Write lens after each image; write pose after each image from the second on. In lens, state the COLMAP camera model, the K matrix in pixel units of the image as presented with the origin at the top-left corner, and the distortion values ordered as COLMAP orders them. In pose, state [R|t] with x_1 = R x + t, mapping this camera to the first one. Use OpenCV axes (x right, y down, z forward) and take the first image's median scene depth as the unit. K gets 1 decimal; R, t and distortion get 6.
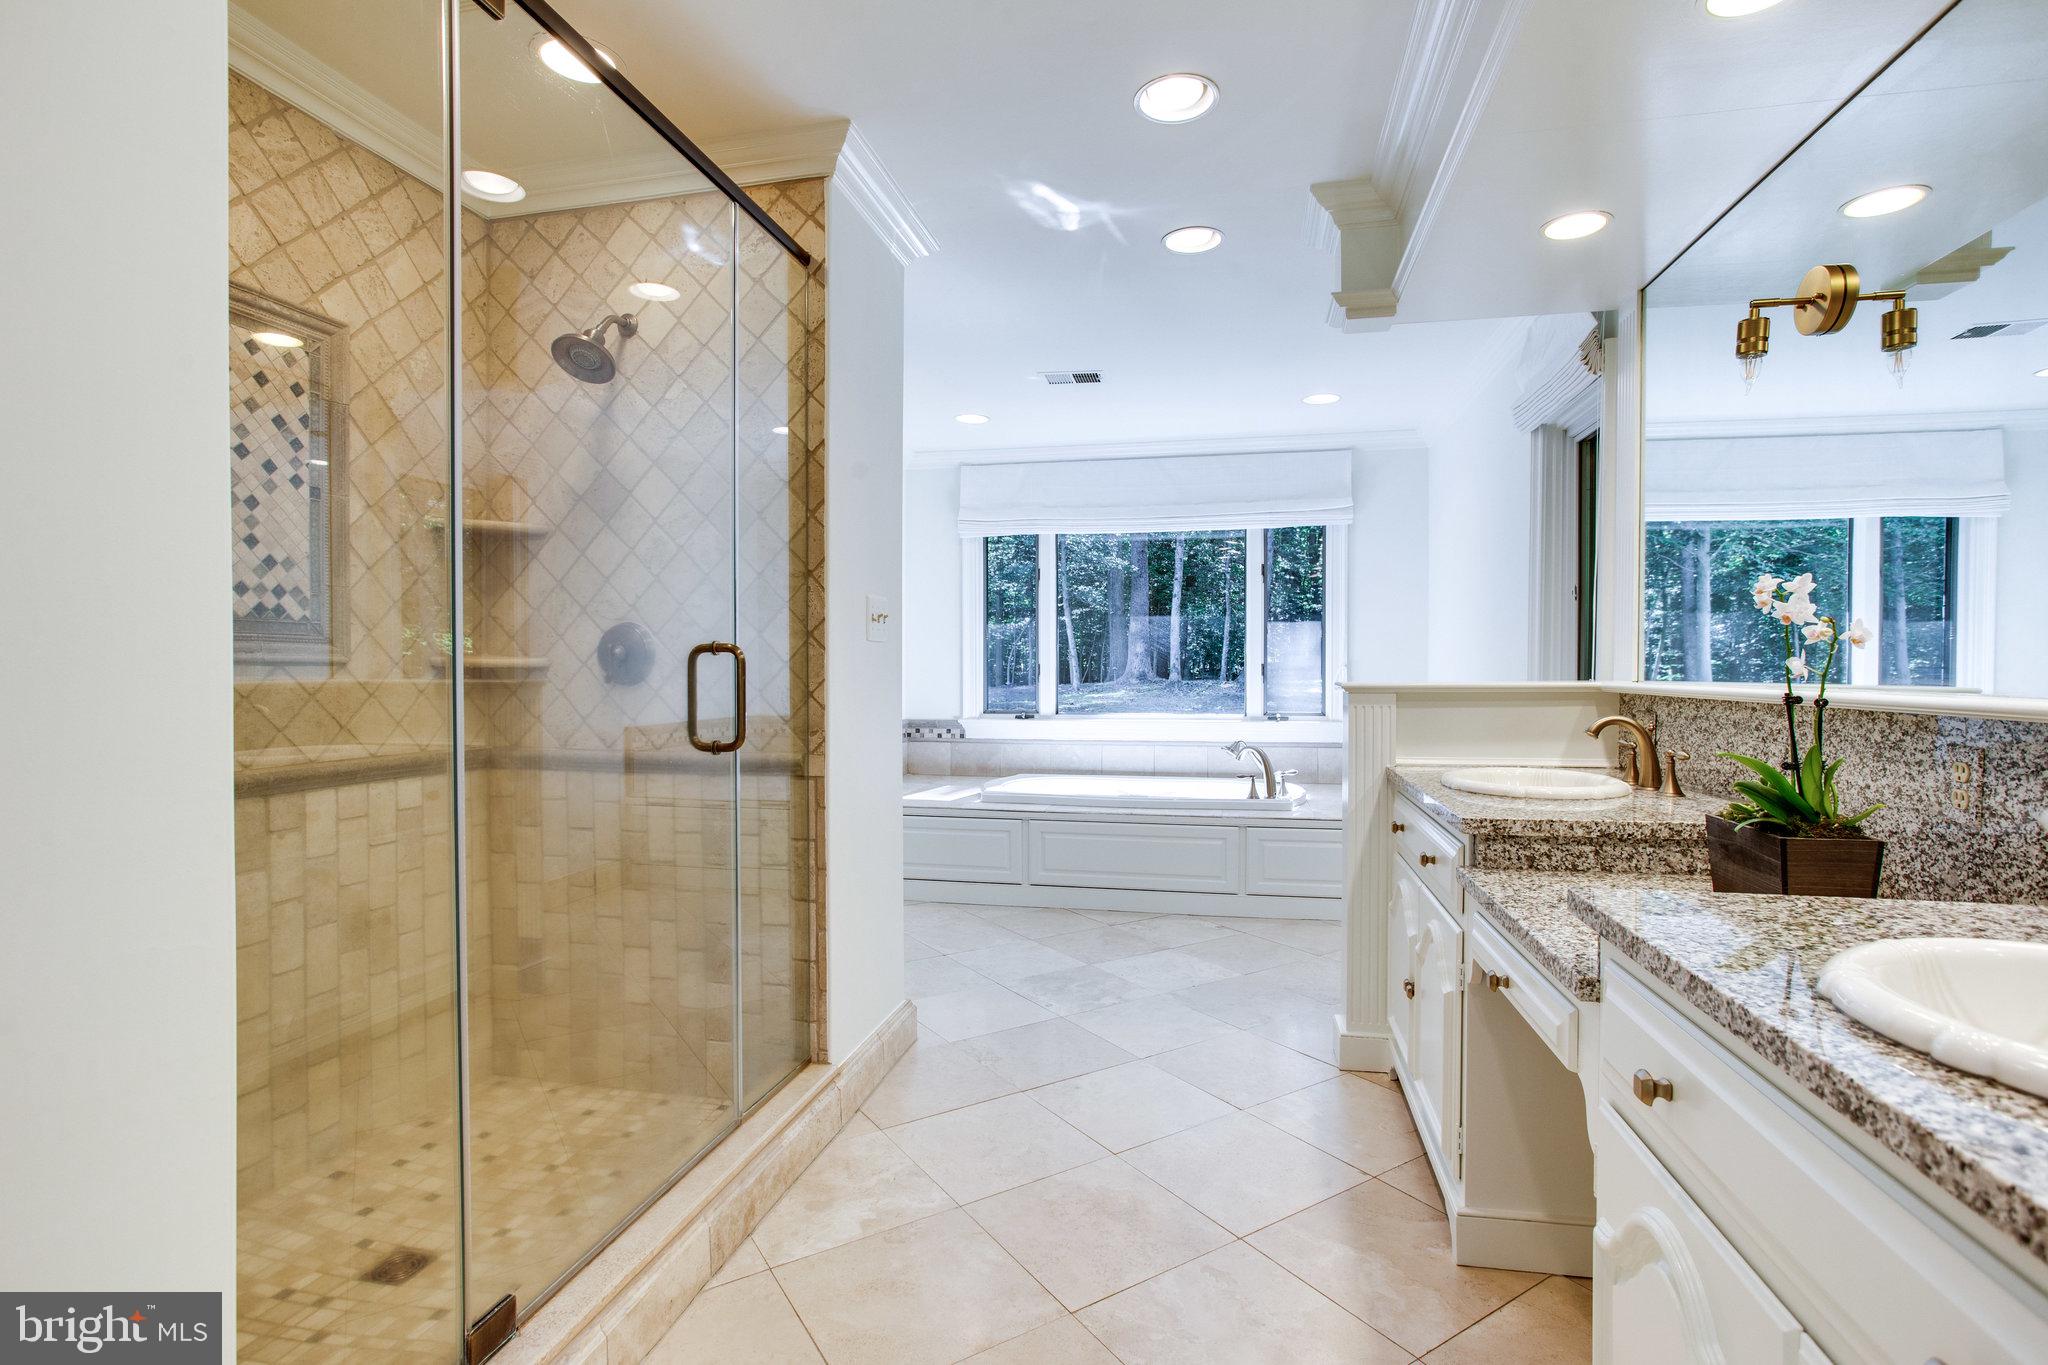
lens RADIAL K [[1020.9, 0, 1024.0], [0, 1020.9, 682.5], [0, 0, 1]] dist [-0.048873, 0.029296]
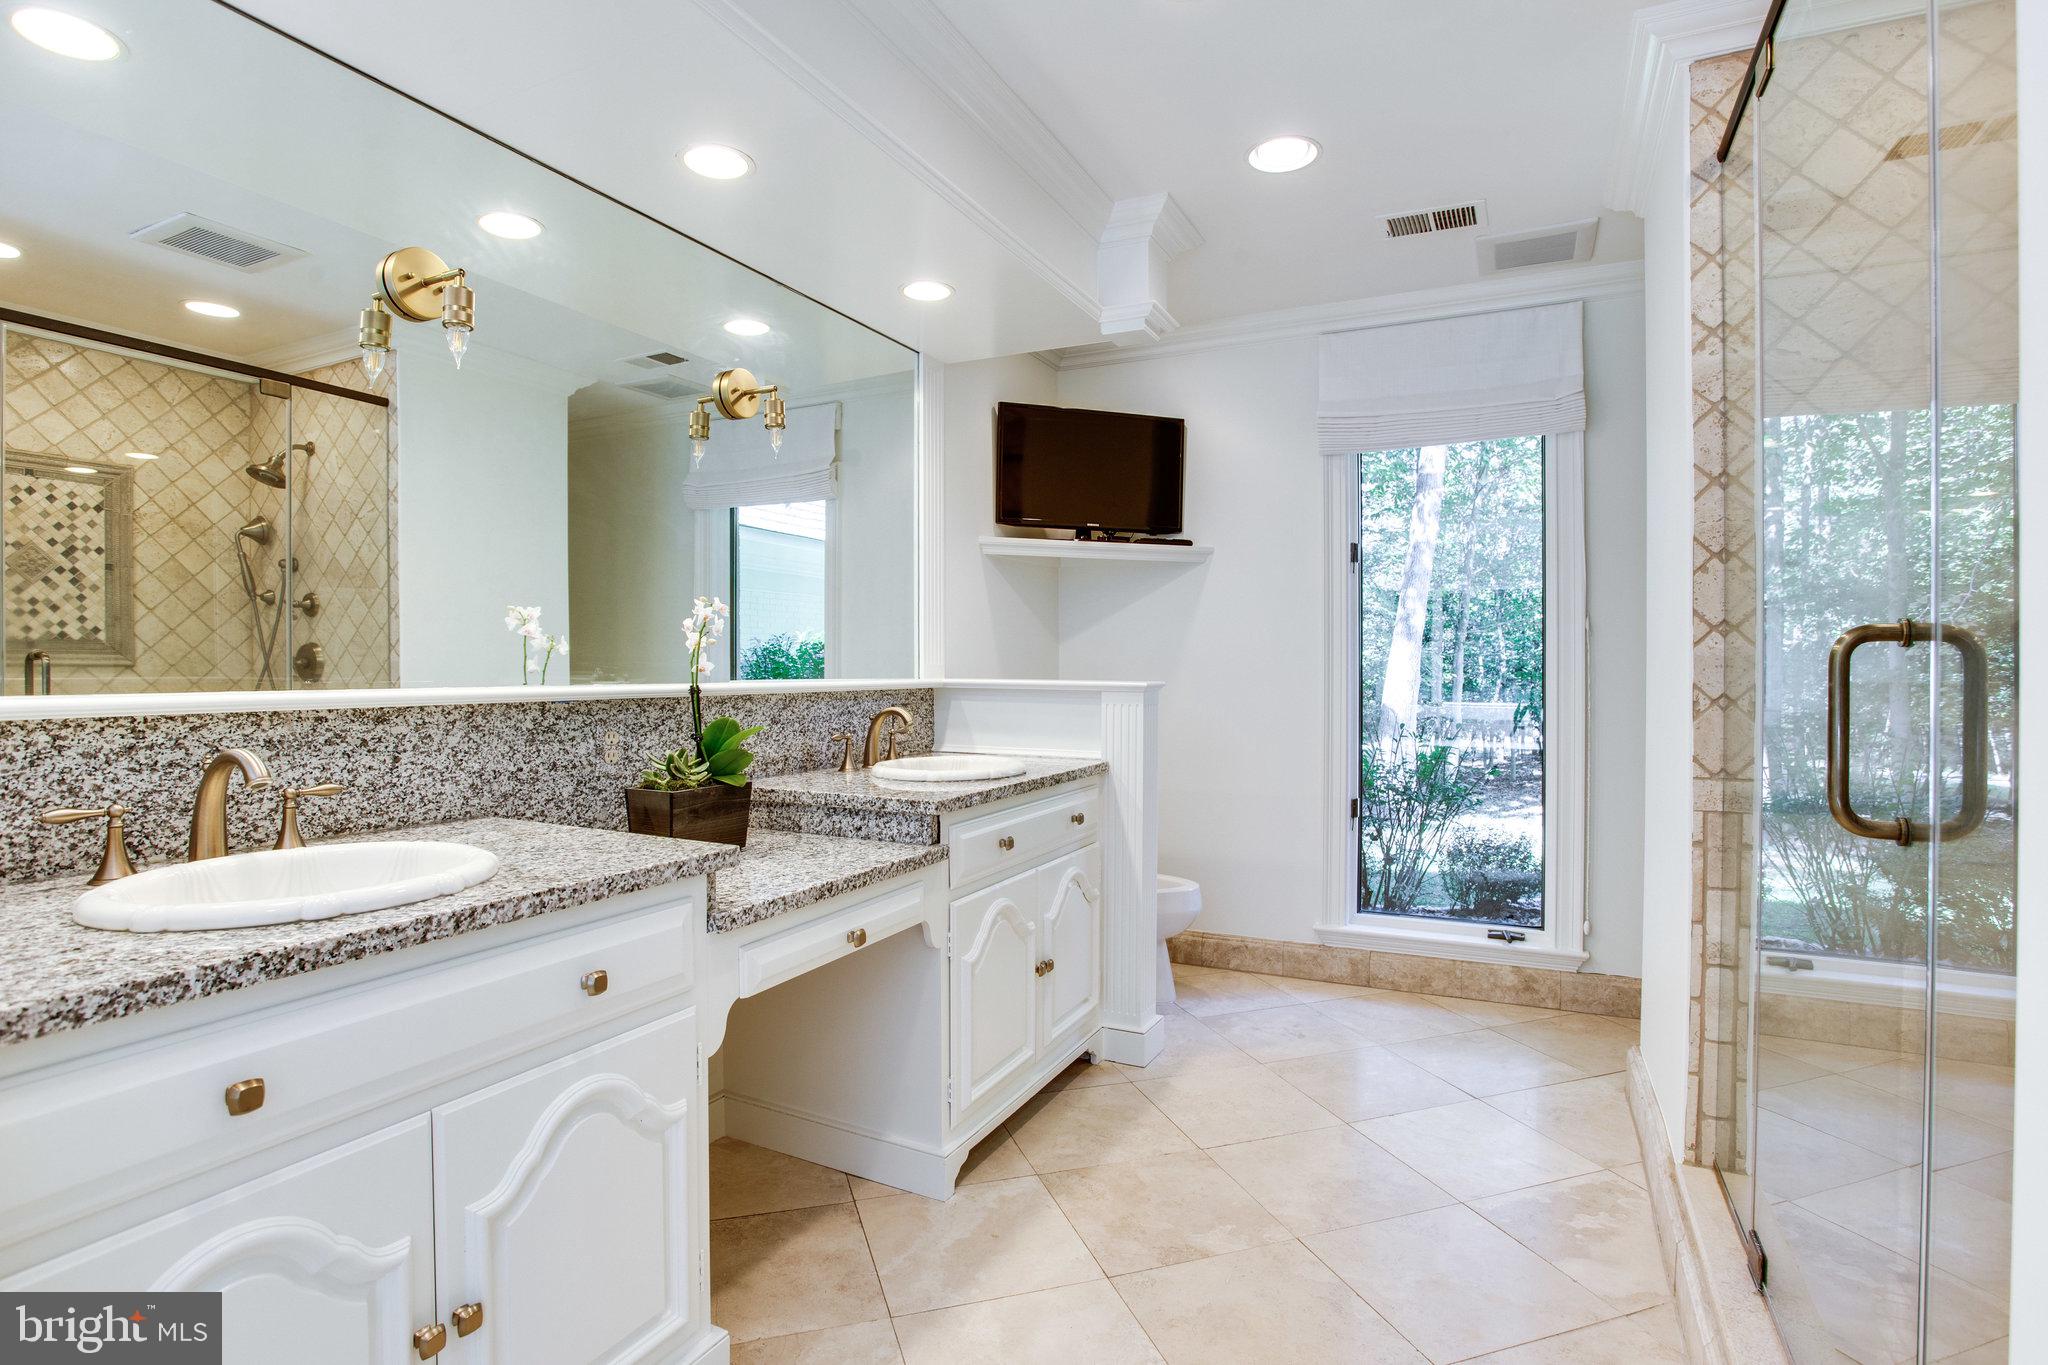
lens RADIAL K [[1020.9, 0, 1024.0], [0, 1020.9, 682.5], [0, 0, 1]] dist [-0.048873, 0.029296]
pose [[-0.966582, -0.005856, 0.256291, -0.014495], [0.002658, 0.999456, 0.032865, -0.034417], [-0.256344, 0.032448, -0.966041, 2.079291]]
